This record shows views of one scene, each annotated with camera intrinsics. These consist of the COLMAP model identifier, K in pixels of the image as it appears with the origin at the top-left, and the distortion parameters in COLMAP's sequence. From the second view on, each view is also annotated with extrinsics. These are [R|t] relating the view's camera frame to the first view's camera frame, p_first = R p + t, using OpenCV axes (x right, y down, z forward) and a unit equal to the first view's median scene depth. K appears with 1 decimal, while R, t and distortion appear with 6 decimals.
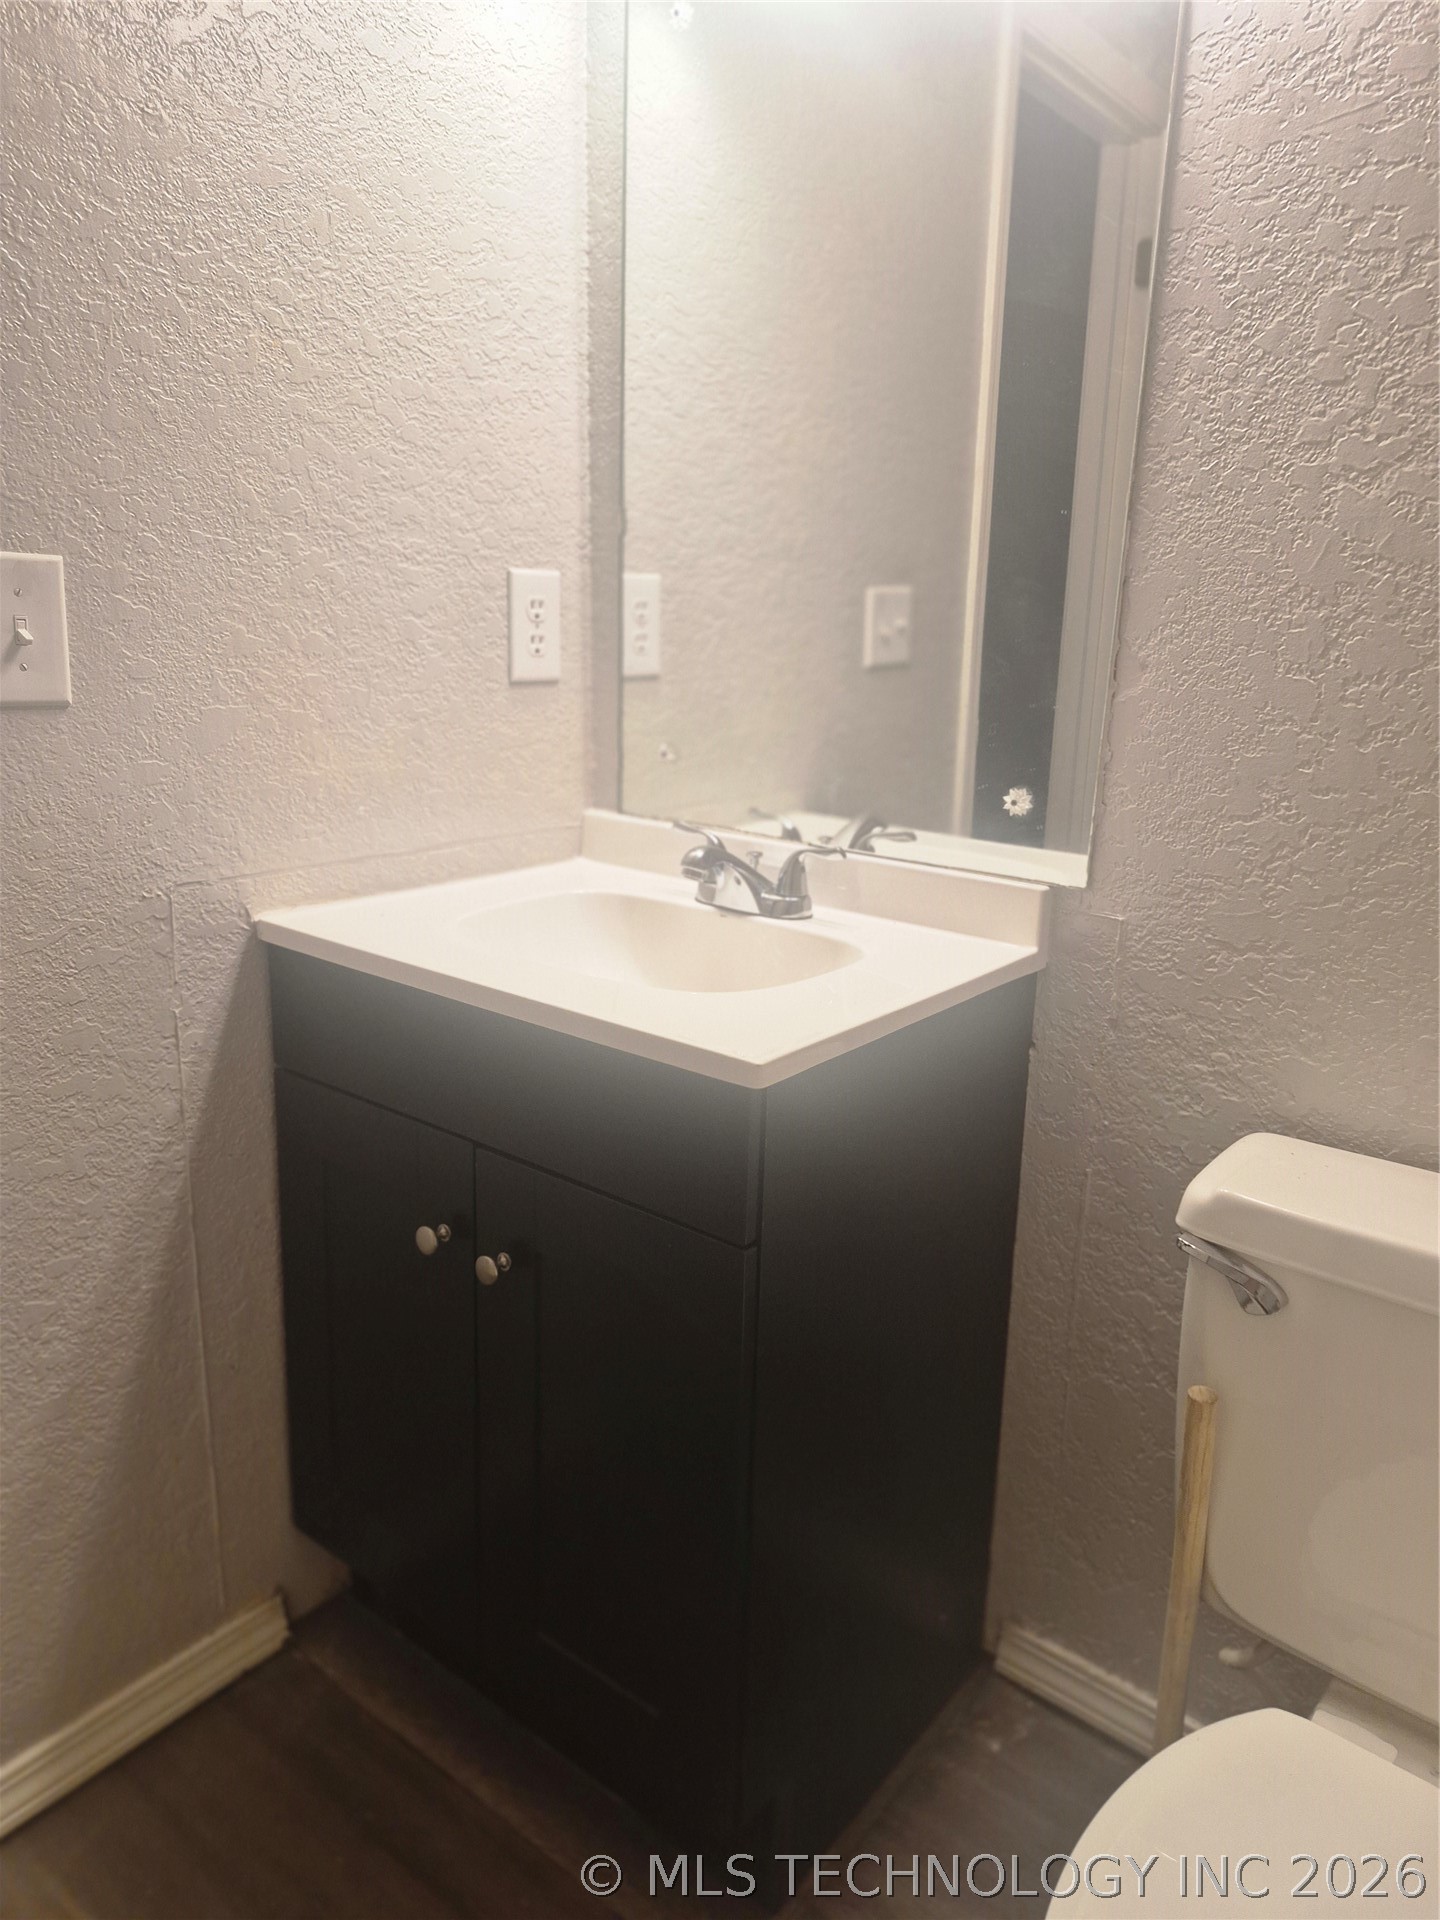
lens RADIAL K [[1339.0, 0, 714.9], [0, 1339.0, 946.7], [0, 0, 1]] dist [0.058975, -0.035284]
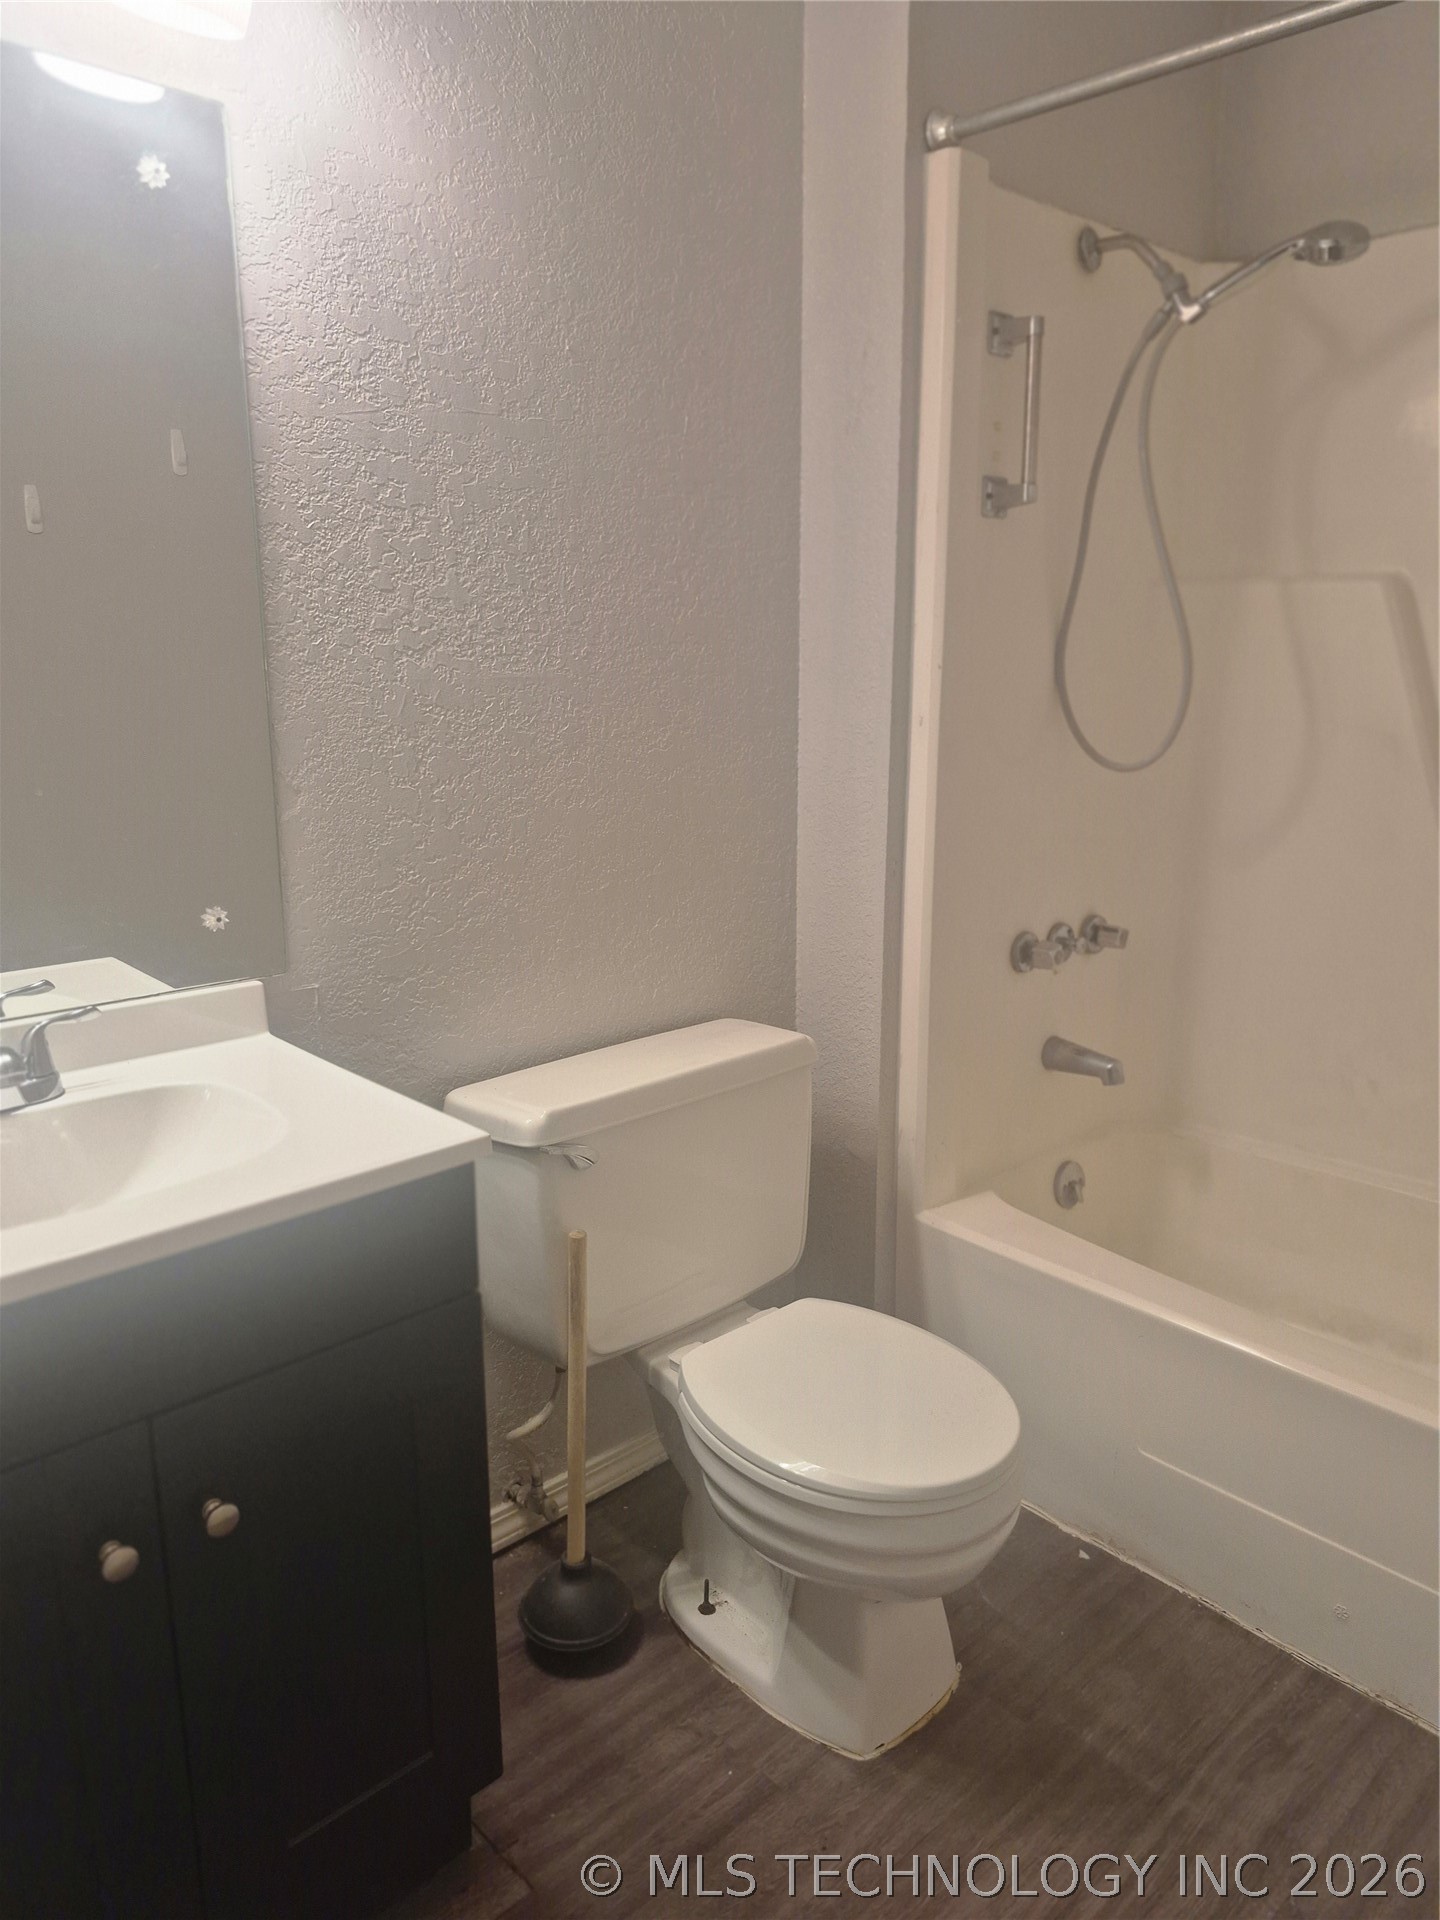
lens RADIAL K [[1339.0, 0, 713.9], [0, 1339.0, 971.3], [0, 0, 1]] dist [0.058975, -0.035284]
pose [[0.152457, -0.264755, 0.952188, -0.950357], [0.251320, 0.942165, 0.221728, -0.249236], [-0.955822, 0.205500, 0.210178, 0.420190]]
